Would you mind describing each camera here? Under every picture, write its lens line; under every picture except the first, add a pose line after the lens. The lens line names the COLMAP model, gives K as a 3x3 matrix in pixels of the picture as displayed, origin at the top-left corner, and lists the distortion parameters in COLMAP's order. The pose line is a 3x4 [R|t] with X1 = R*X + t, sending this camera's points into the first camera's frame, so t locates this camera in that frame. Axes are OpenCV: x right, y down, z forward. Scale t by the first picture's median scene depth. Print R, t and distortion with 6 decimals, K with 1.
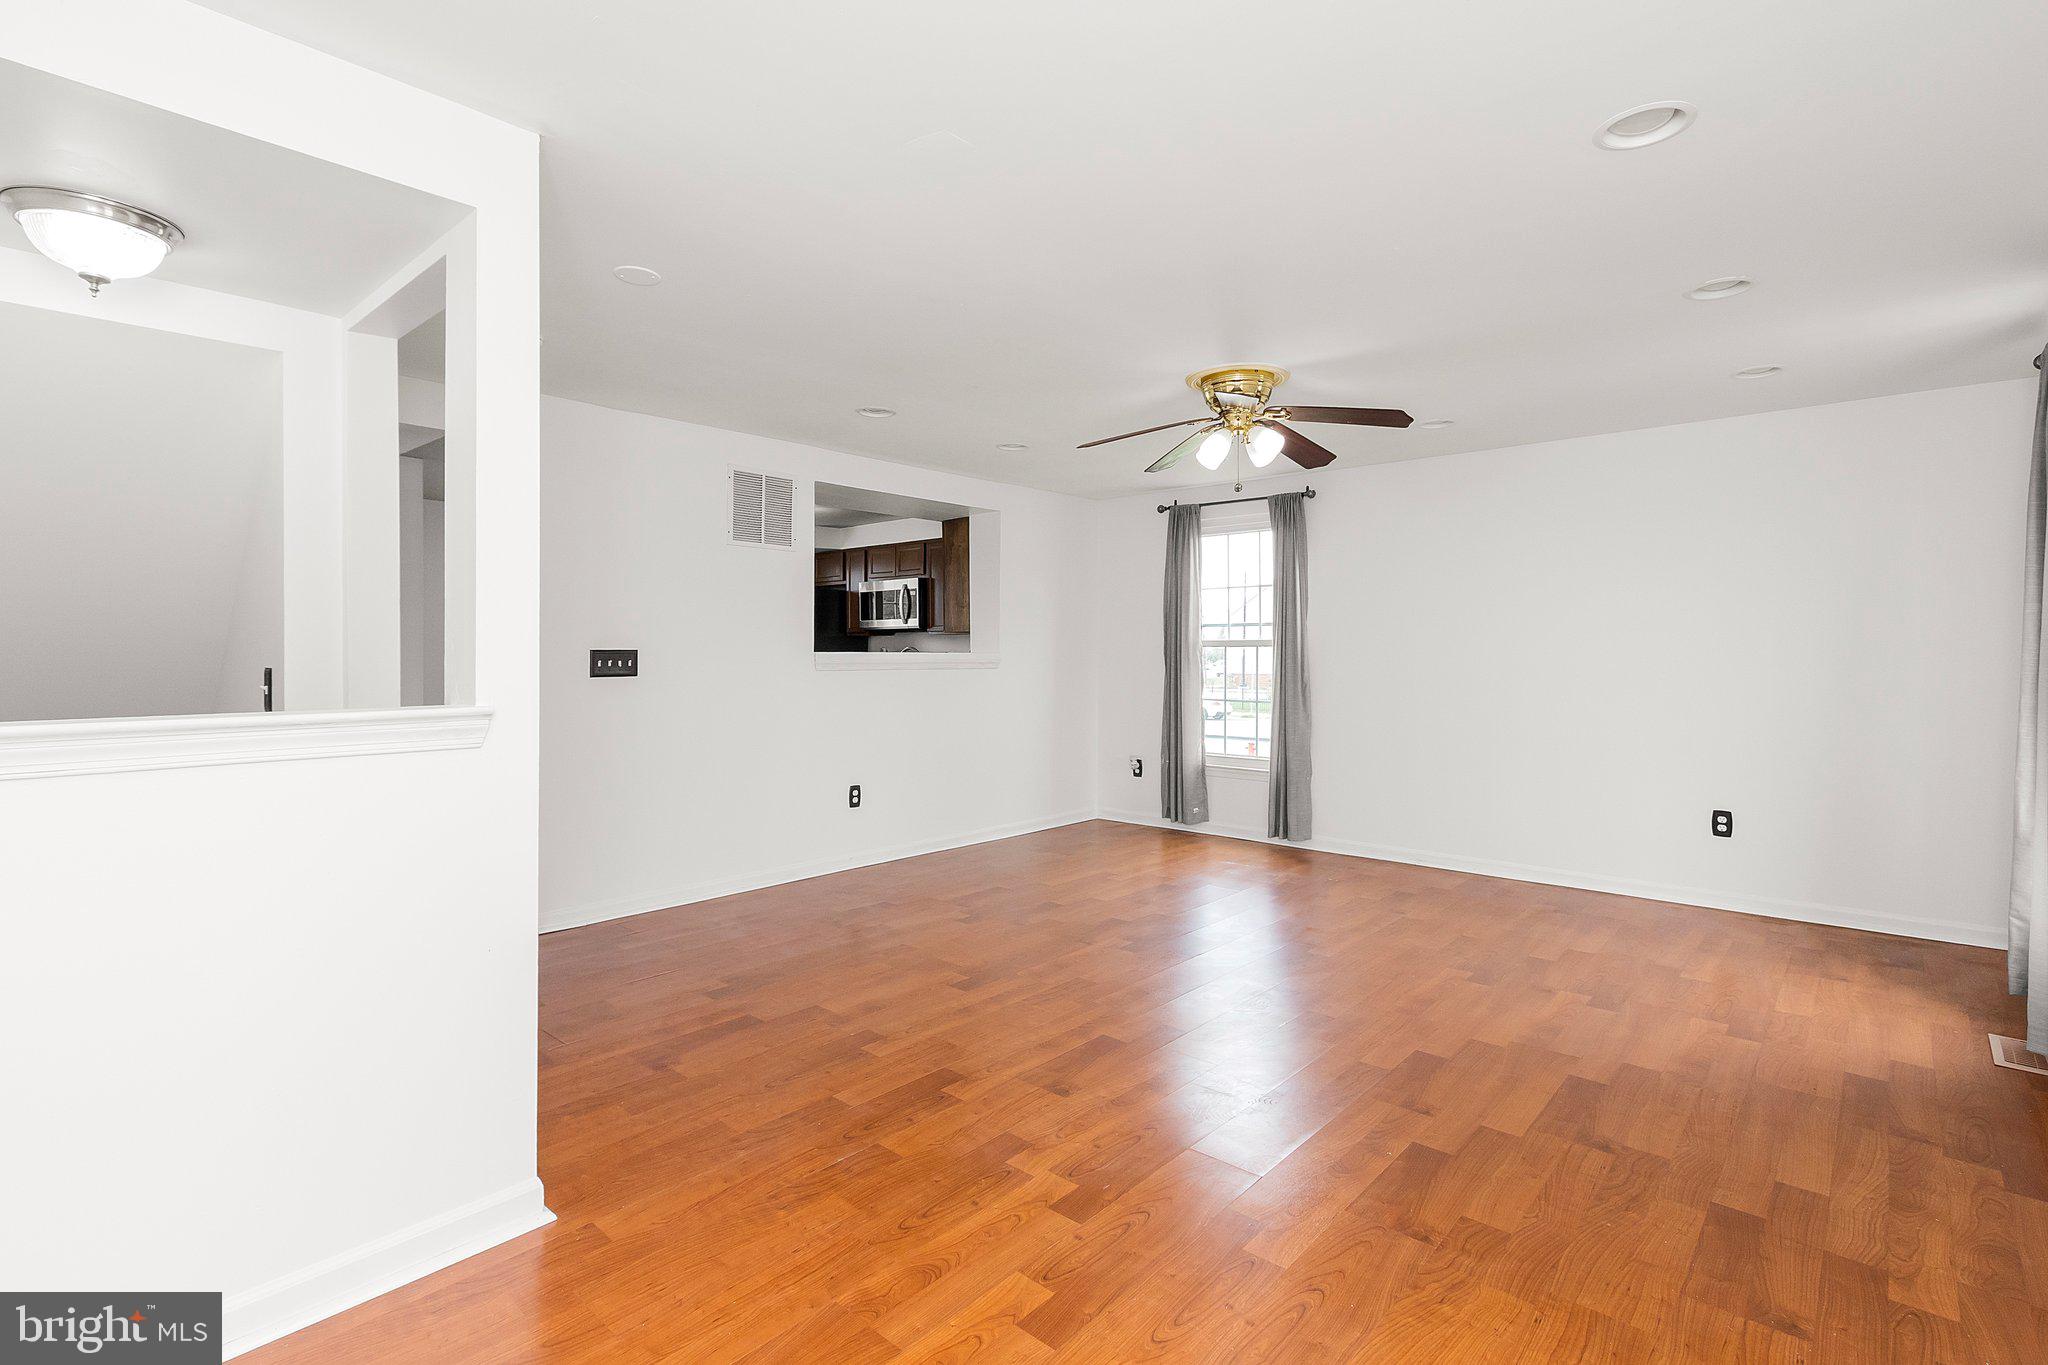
lens RADIAL K [[969.1, 0, 1014.7], [0, 969.1, 664.8], [0, 0, 1]] dist [0.004673, 0.000086]
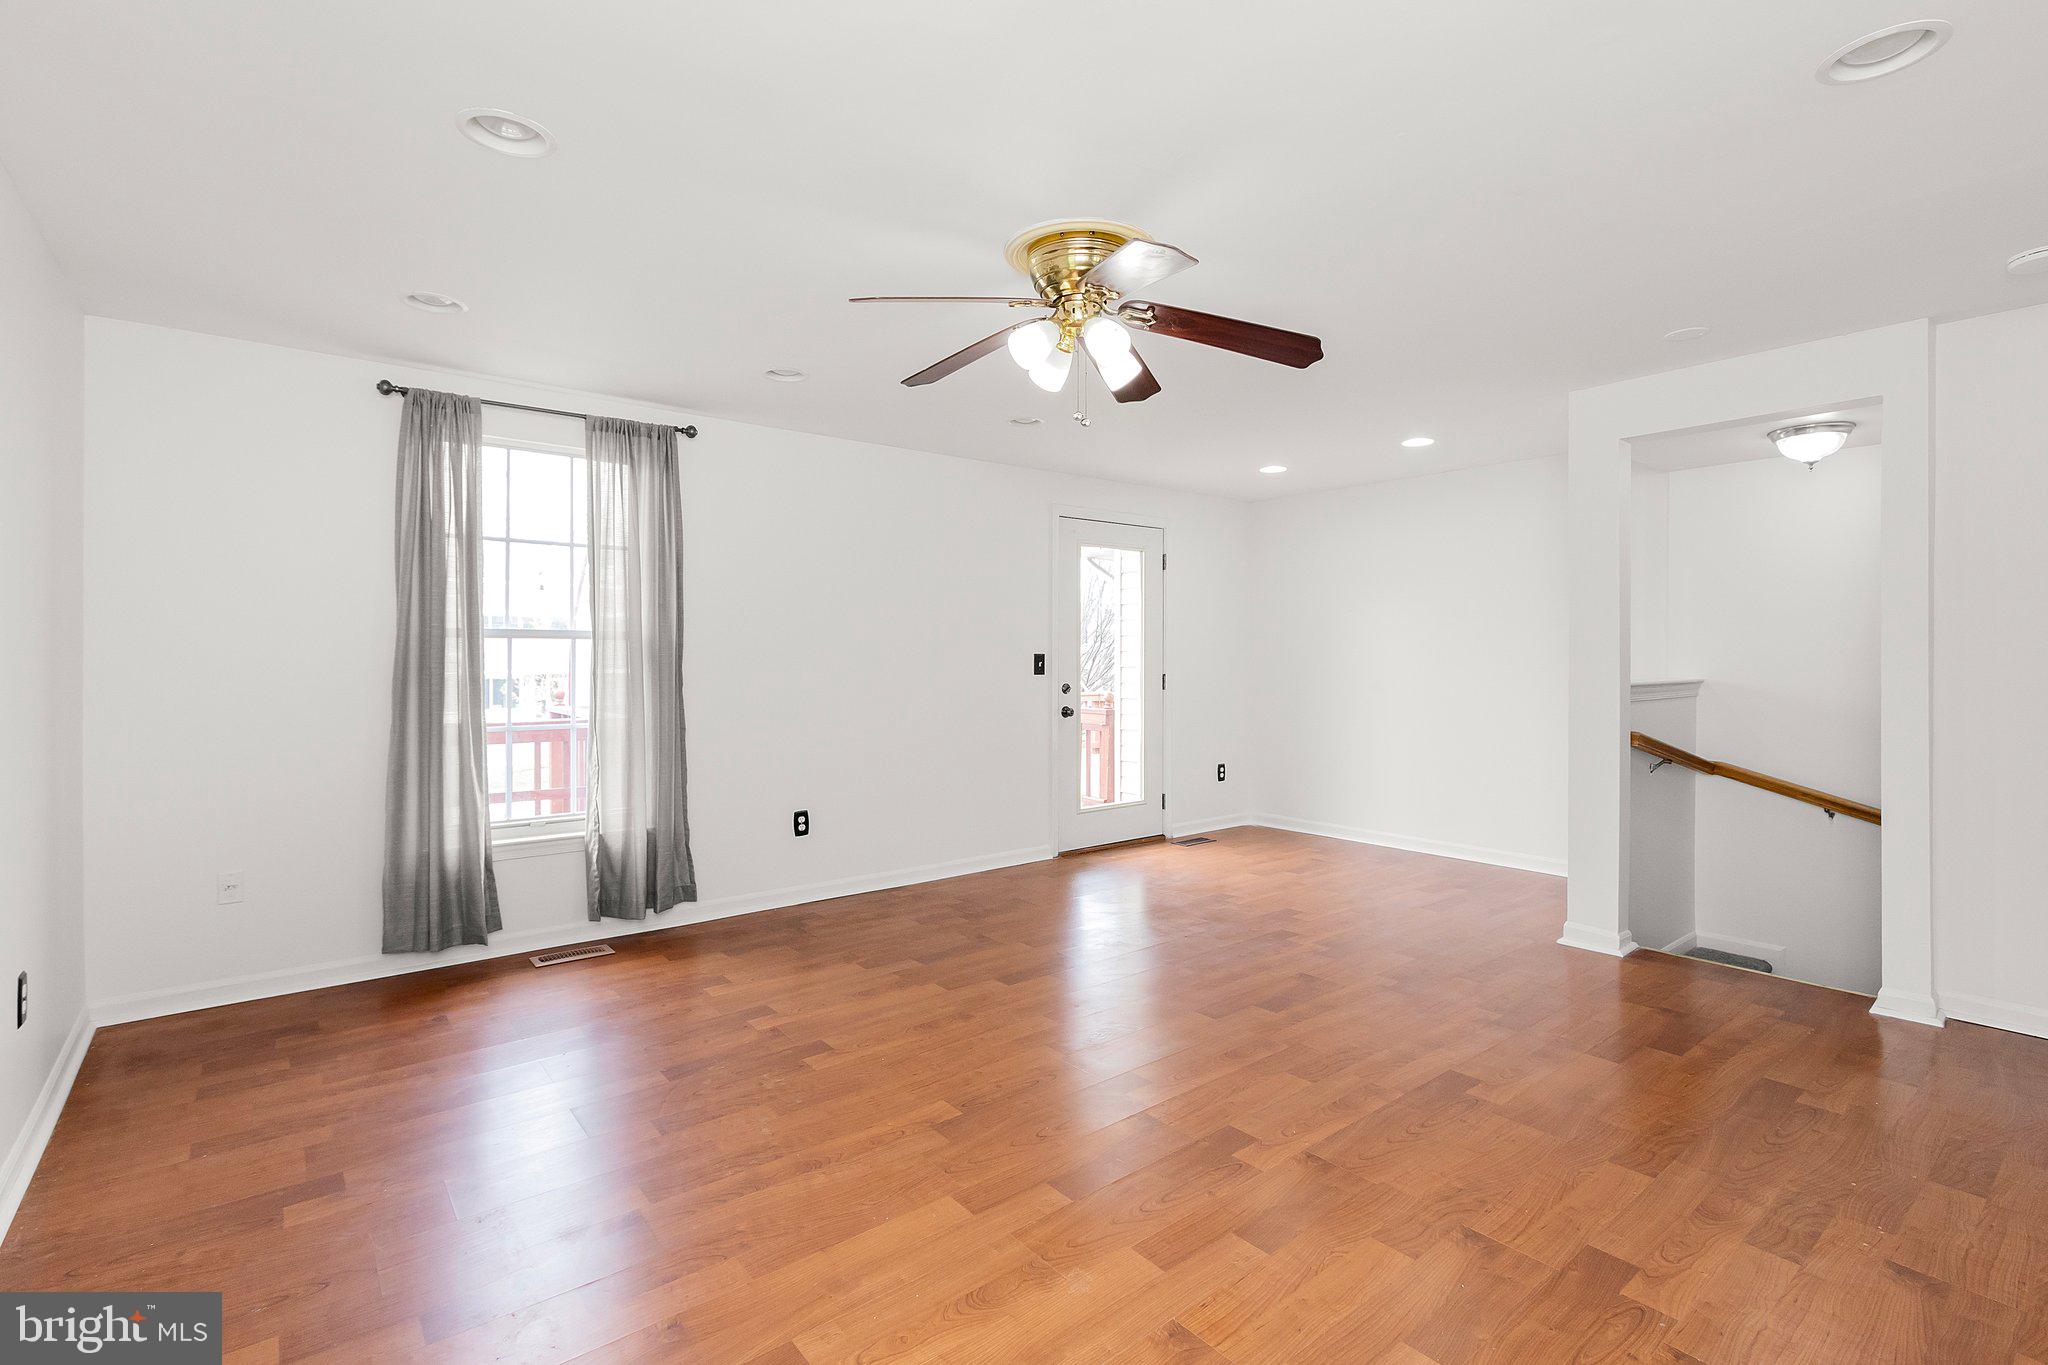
lens RADIAL K [[937.8, 0, 1039.1], [0, 937.8, 654.9], [0, 0, 1]] dist [0.005128, -0.001709]
pose [[-0.990485, 0.002993, 0.137592, 0.175105], [0.004983, 0.999888, 0.014121, -0.023940], [-0.137534, 0.014672, -0.990388, 1.744664]]
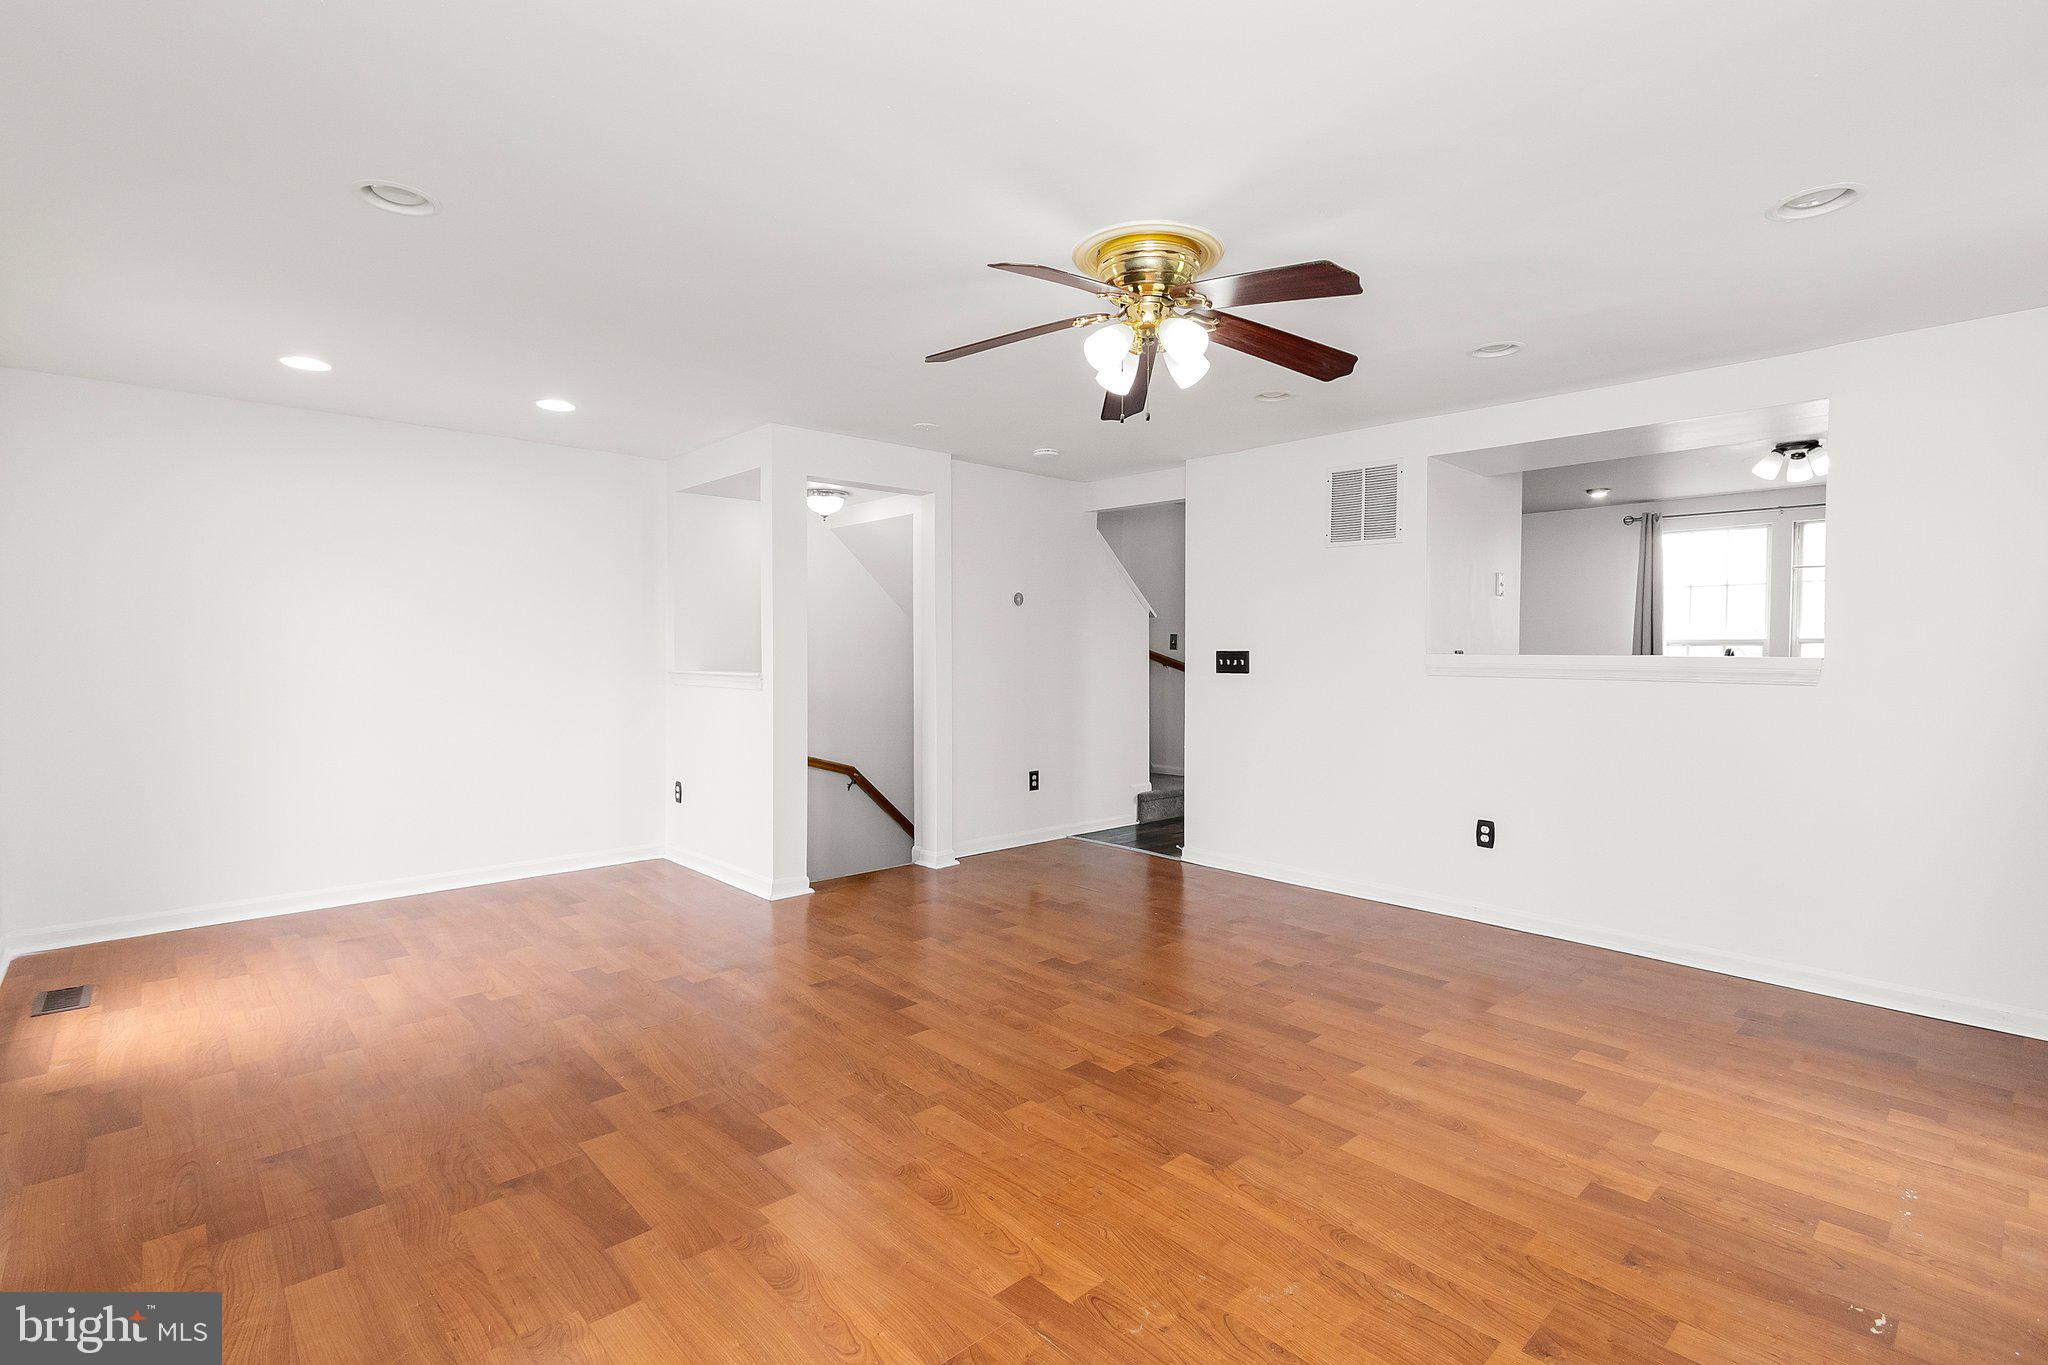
lens RADIAL K [[937.8, 0, 1027.7], [0, 937.8, 685.3], [0, 0, 1]] dist [0.005128, -0.001709]
pose [[-0.079950, 0.036189, -0.996142, 0.947814], [-0.019645, 0.999089, 0.037873, -0.014467], [0.996605, 0.022597, -0.079166, 1.017427]]
